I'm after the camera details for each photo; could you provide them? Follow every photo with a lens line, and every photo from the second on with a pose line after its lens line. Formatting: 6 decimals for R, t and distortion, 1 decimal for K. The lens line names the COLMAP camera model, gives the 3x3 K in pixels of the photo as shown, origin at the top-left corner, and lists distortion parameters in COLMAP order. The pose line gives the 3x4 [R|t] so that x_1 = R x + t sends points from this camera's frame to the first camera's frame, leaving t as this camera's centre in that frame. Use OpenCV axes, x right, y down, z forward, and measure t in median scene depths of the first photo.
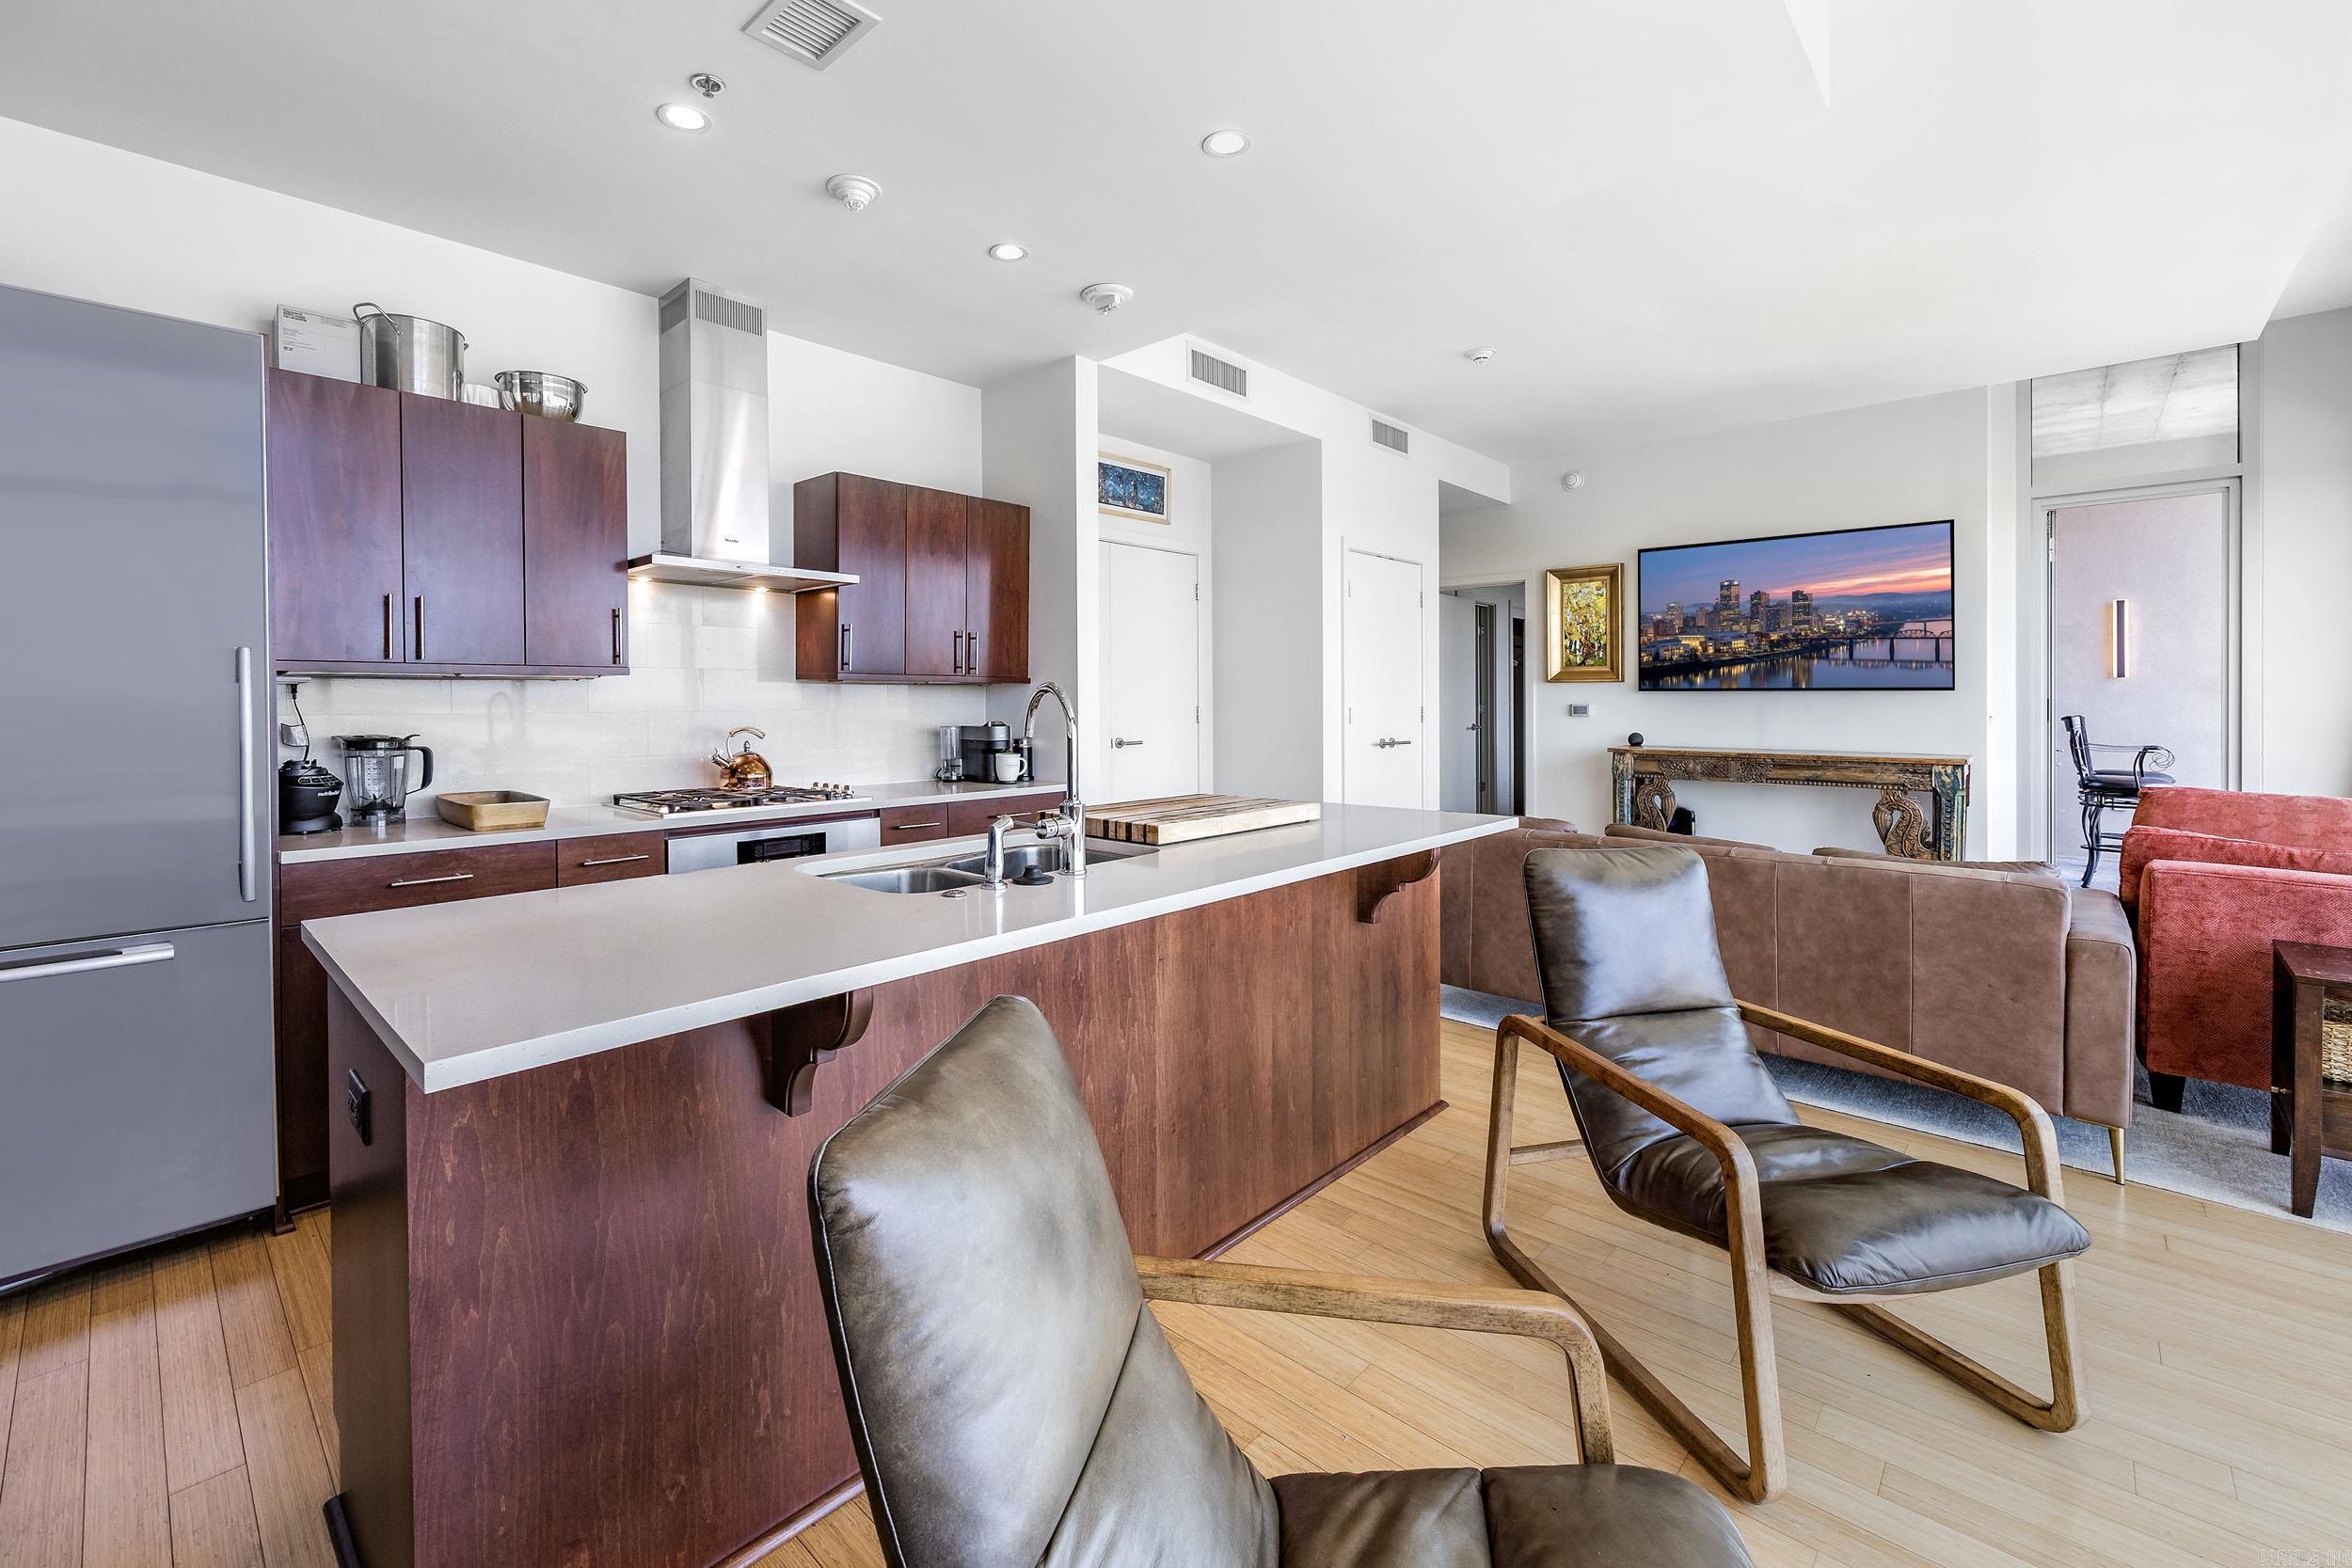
lens RADIAL K [[963.9, 0, 1132.8], [0, 963.9, 699.7], [0, 0, 1]] dist [-0.003029, -0.001134]
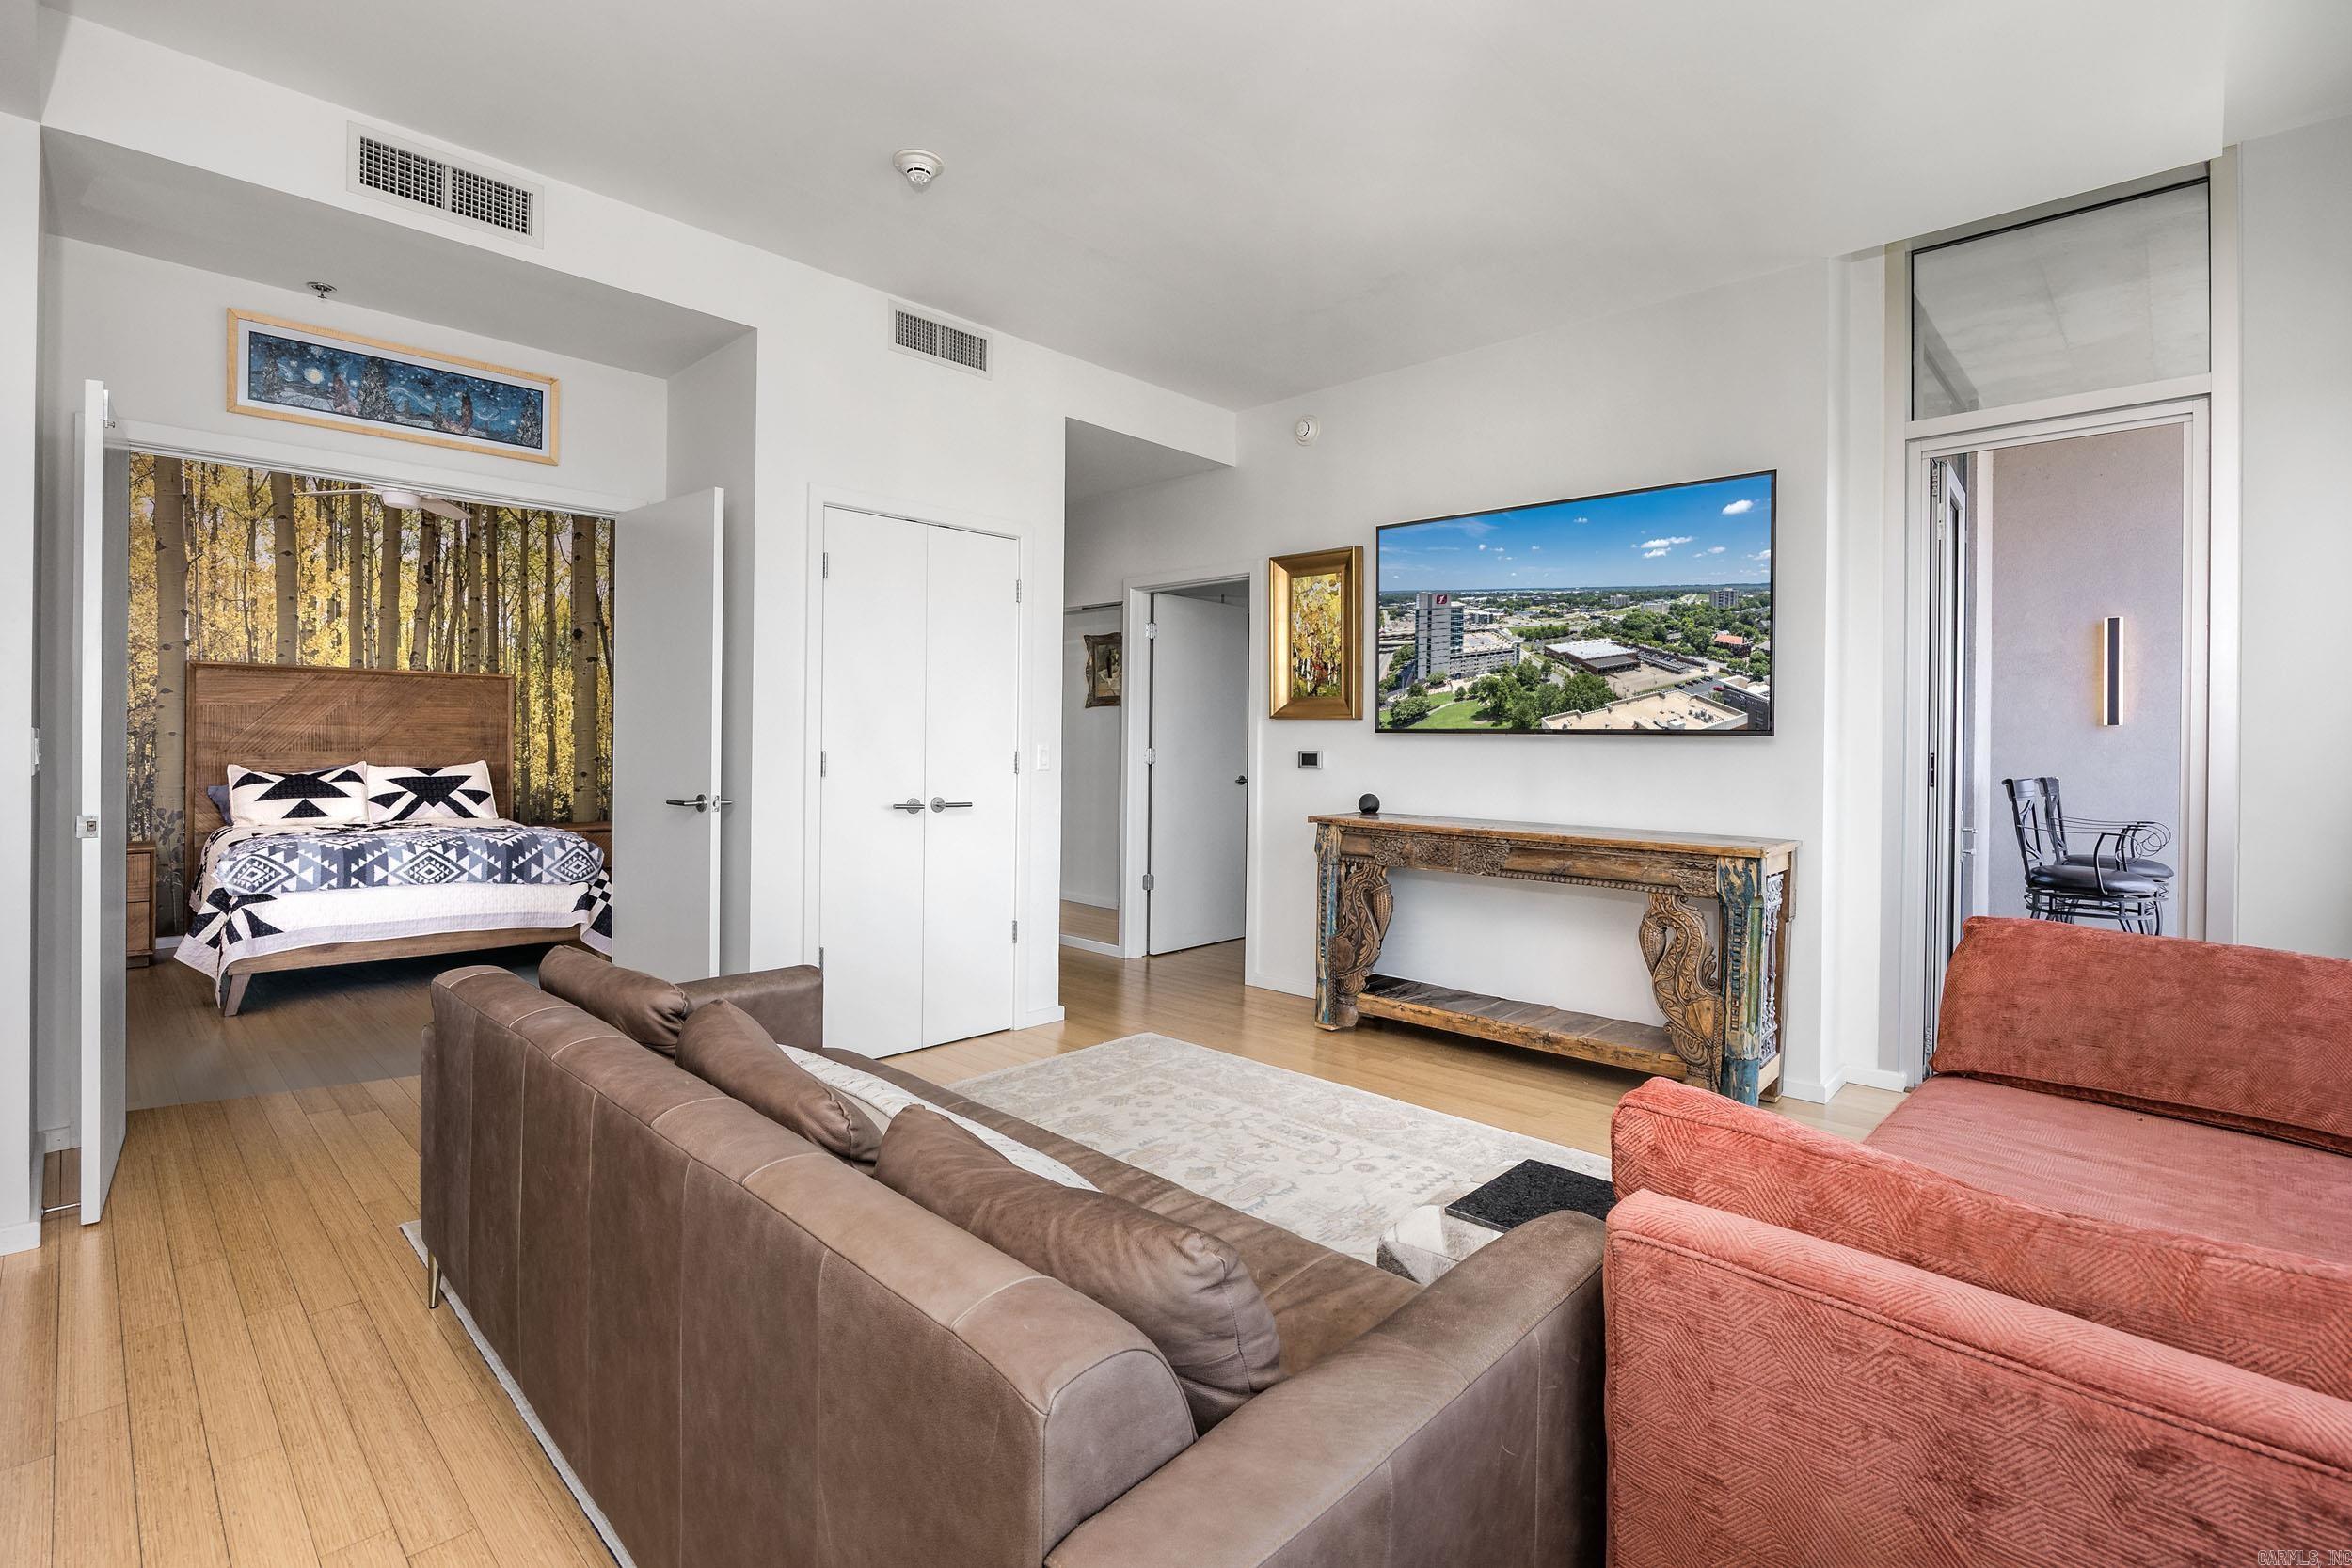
lens RADIAL K [[1064.7, 0, 1129.7], [0, 1064.7, 733.6], [0, 0, 1]] dist [-0.014147, 0.000638]
pose [[0.999833, 0.014840, -0.010654, 0.391117], [-0.014876, 0.999884, -0.003373, -0.003604], [0.010602, 0.003531, 0.999938, 0.263521]]
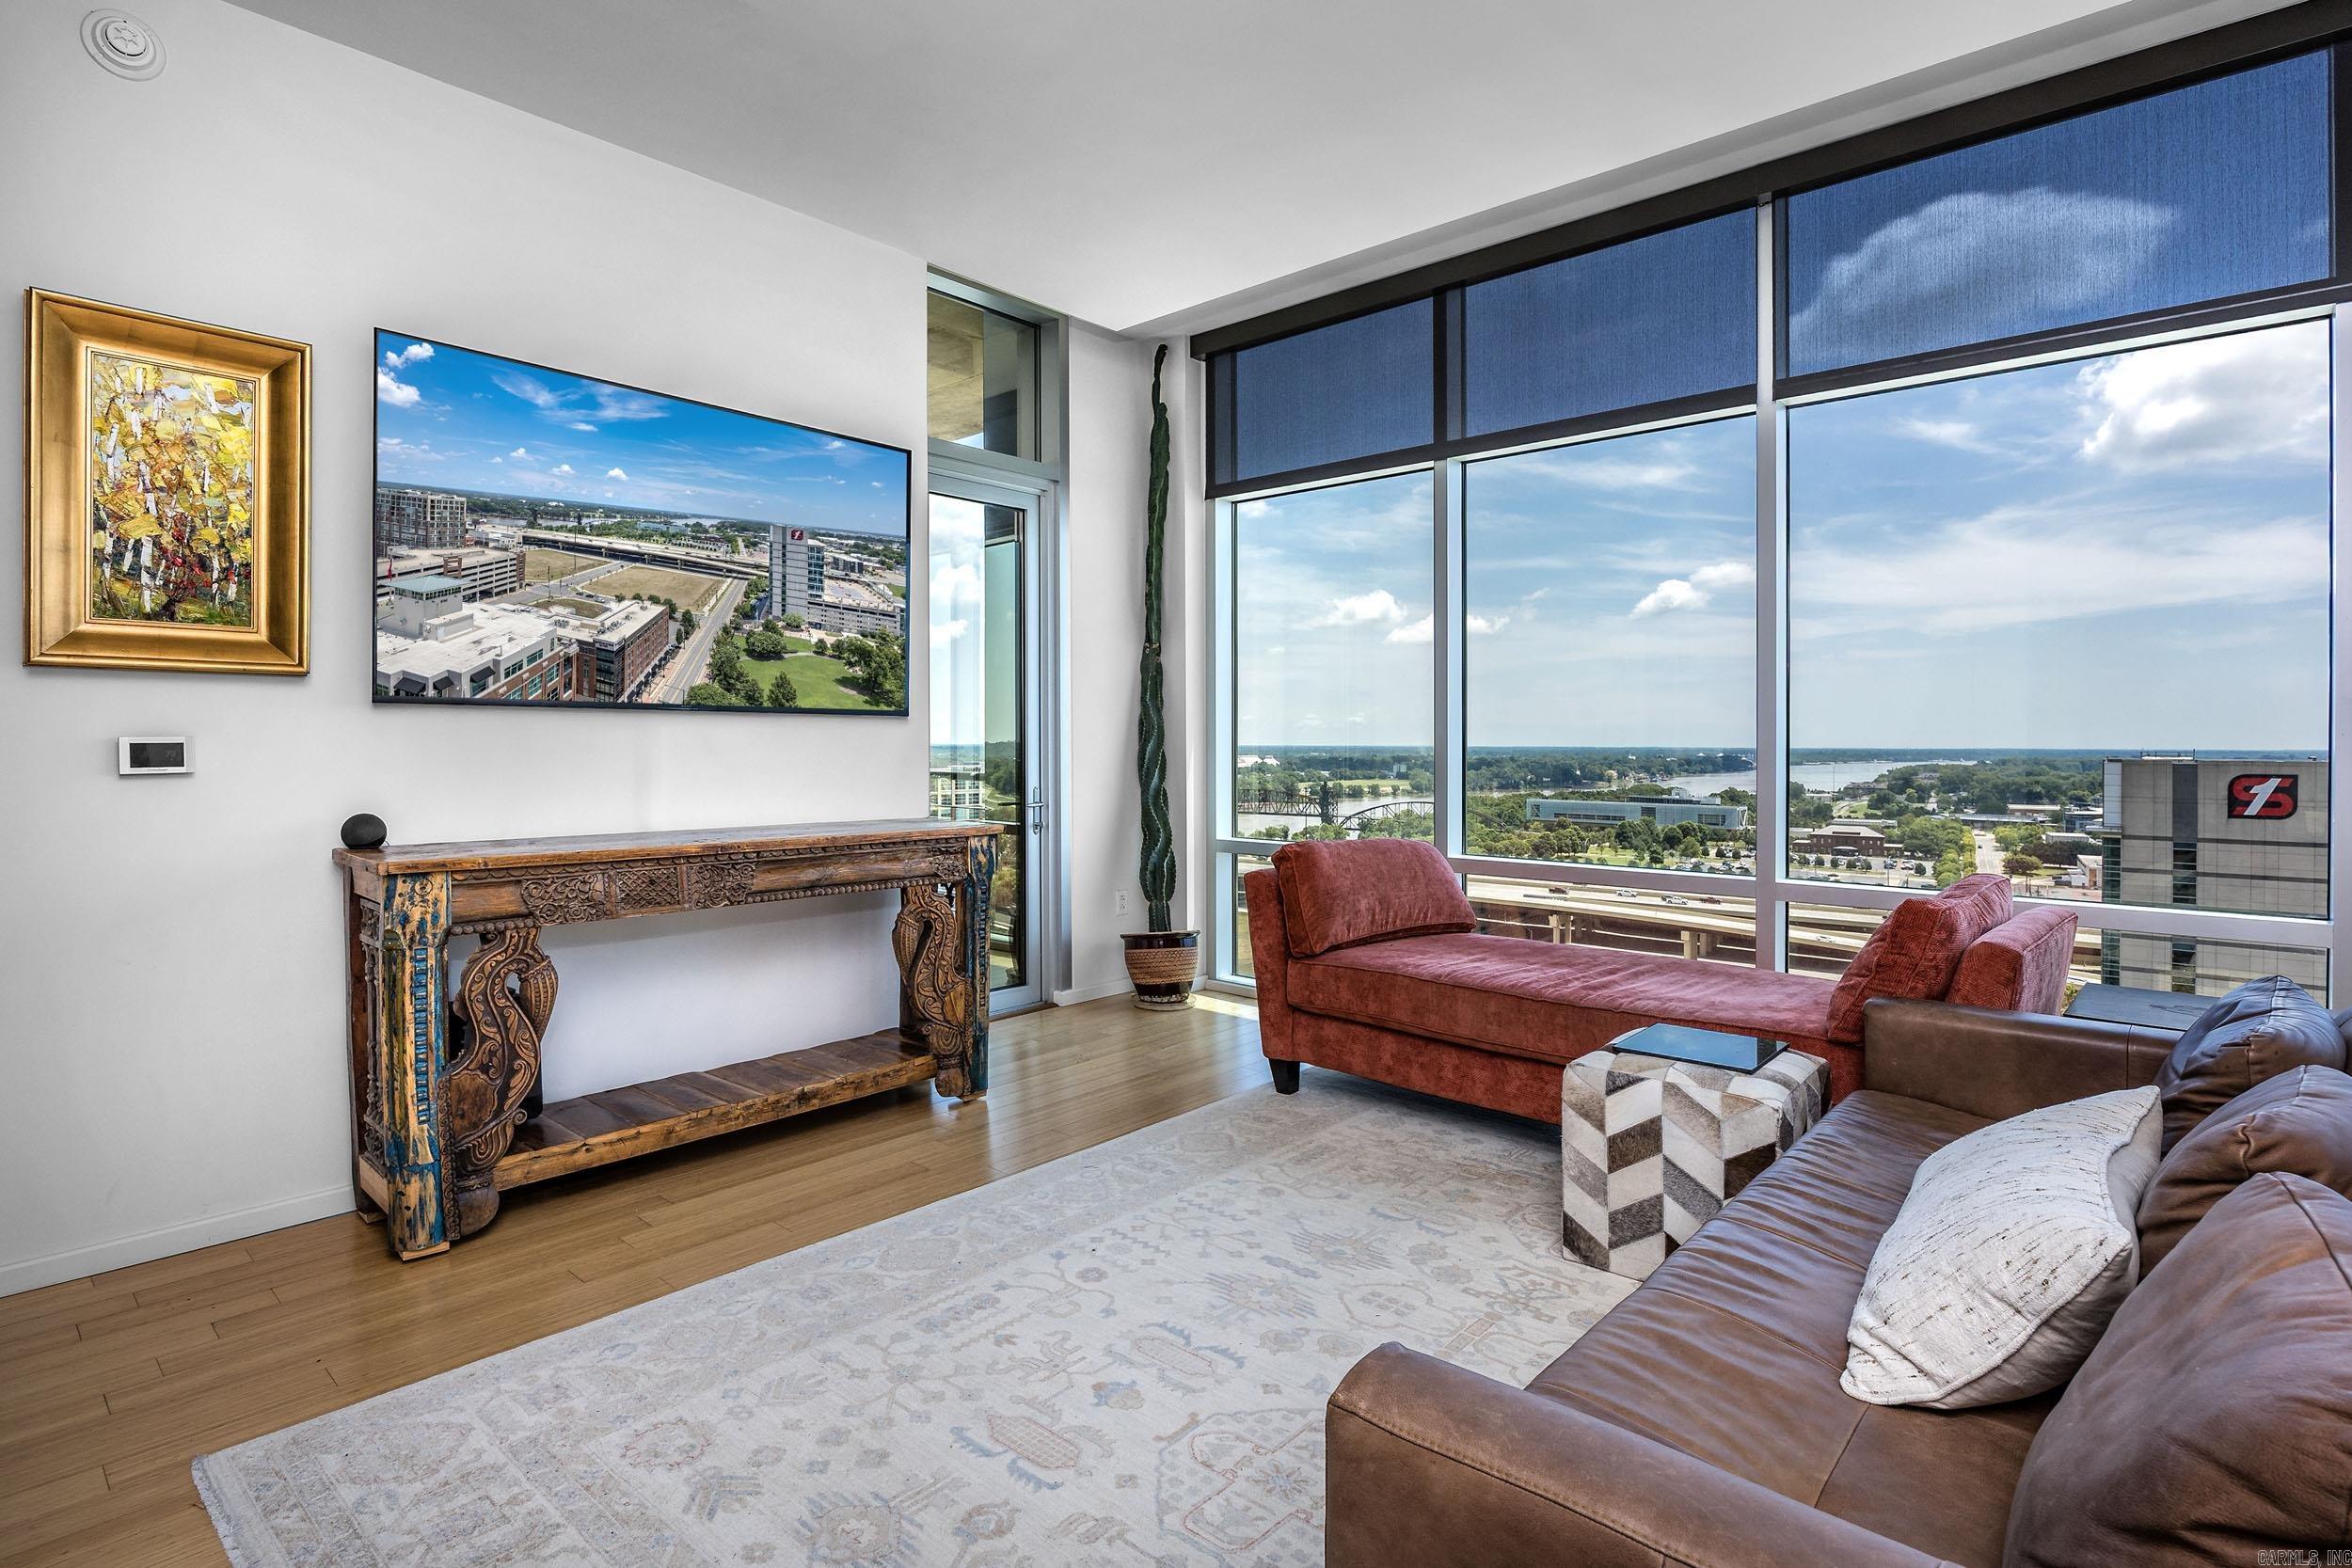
lens RADIAL K [[1136.6, 0, 1168.0], [0, 1136.6, 761.8], [0, 0, 1]] dist [-0.016098, 0.000021]
pose [[-0.022529, -0.007961, 0.999714, 0.087146], [-0.000705, 0.999968, 0.007947, 0.011181], [-0.999746, -0.000526, -0.022534, 0.760590]]
